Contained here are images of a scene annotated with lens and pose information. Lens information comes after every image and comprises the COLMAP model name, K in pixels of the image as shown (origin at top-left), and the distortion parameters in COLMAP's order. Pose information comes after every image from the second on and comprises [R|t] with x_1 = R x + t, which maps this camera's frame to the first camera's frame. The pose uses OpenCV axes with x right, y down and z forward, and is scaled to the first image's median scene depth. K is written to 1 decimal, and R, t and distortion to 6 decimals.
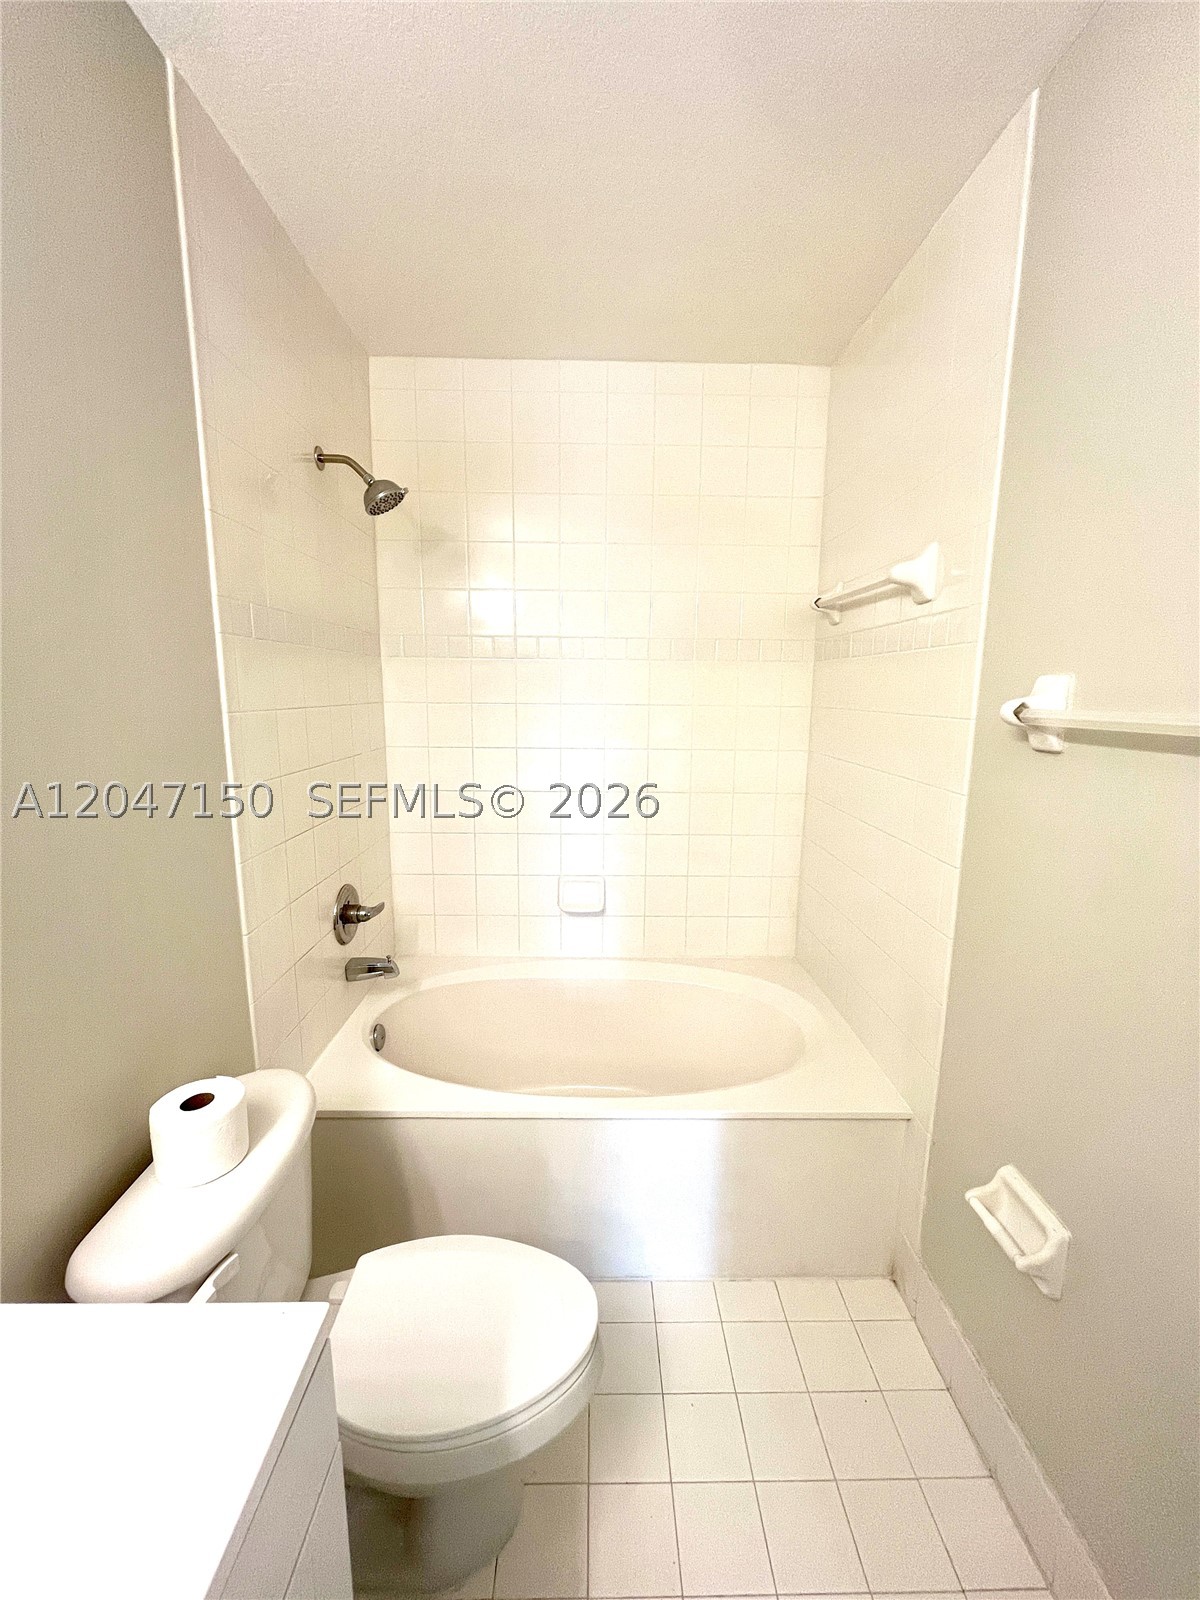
lens RADIAL K [[650.0, 0, 604.4], [0, 650.0, 798.5], [0, 0, 1]] dist [-0.001983, 0.000303]
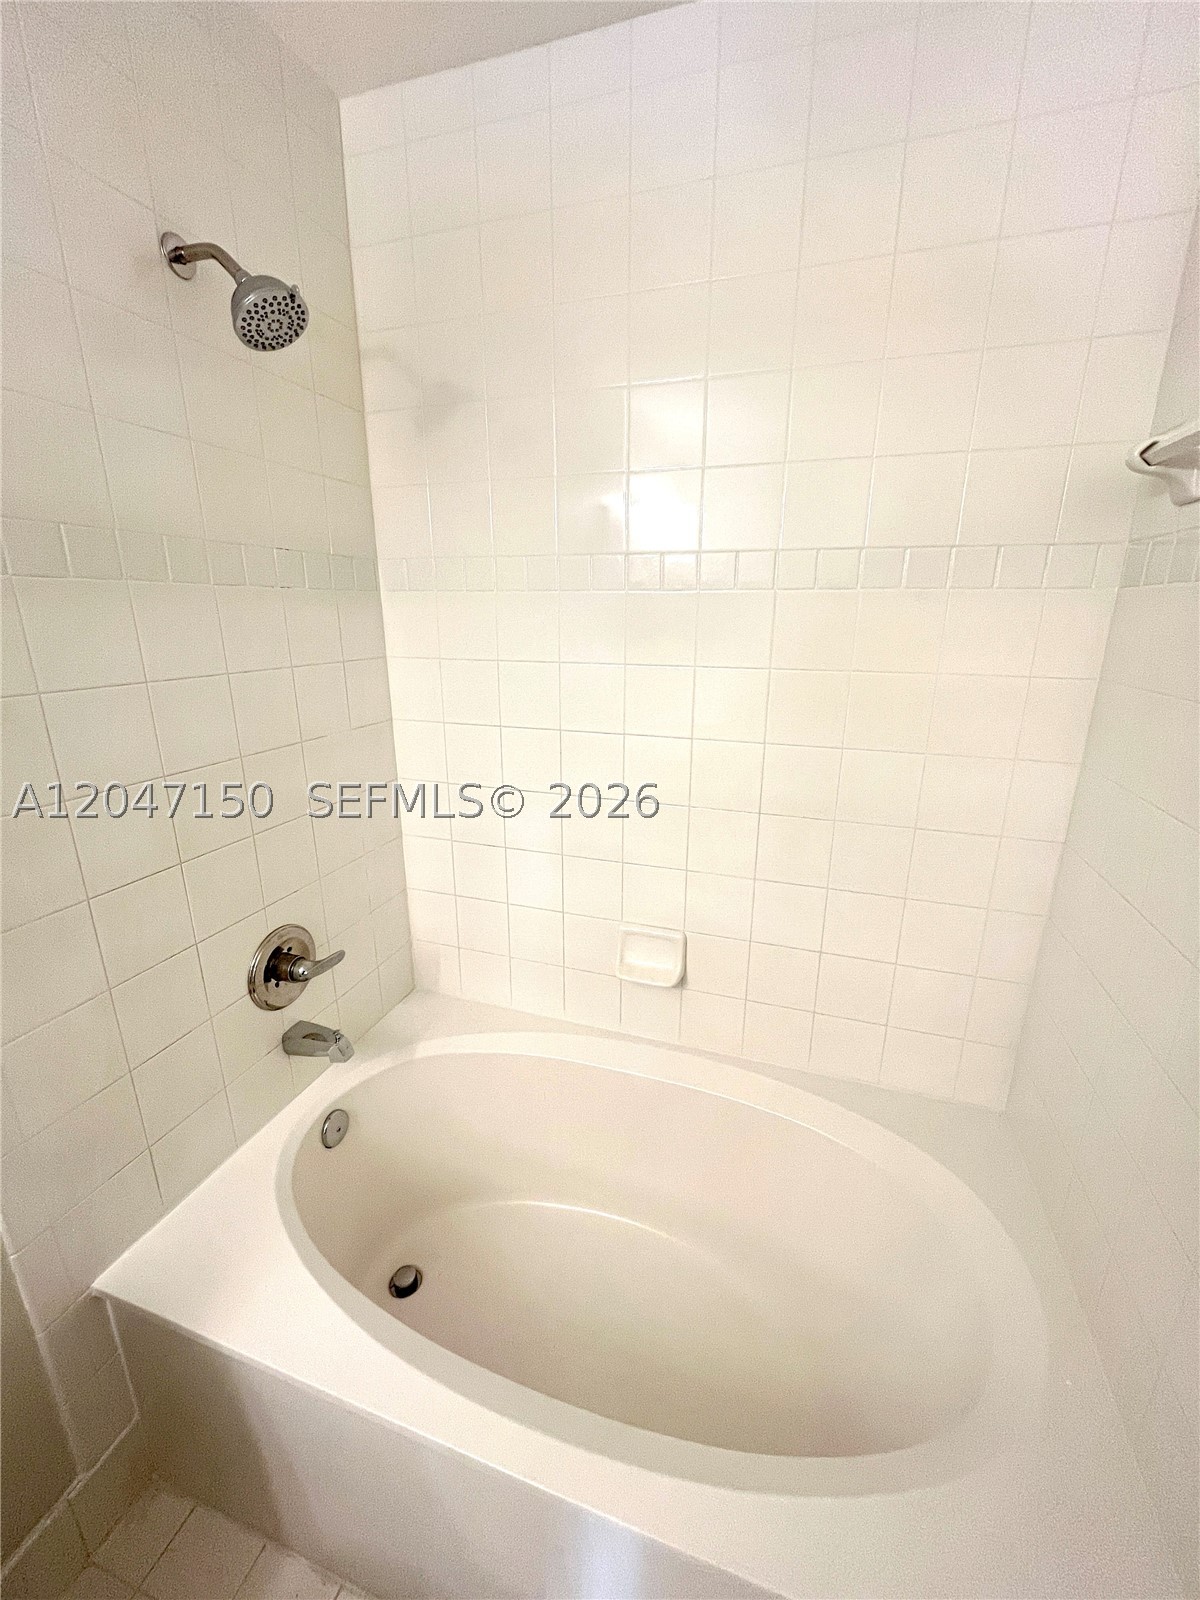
lens RADIAL K [[650.0, 0, 604.4], [0, 650.0, 798.5], [0, 0, 1]] dist [-0.001983, 0.000303]
pose [[0.944868, 0.083816, -0.316543, 0.131396], [-0.047932, 0.991676, 0.119506, -0.097269], [0.323924, -0.097745, 0.941020, 0.420854]]
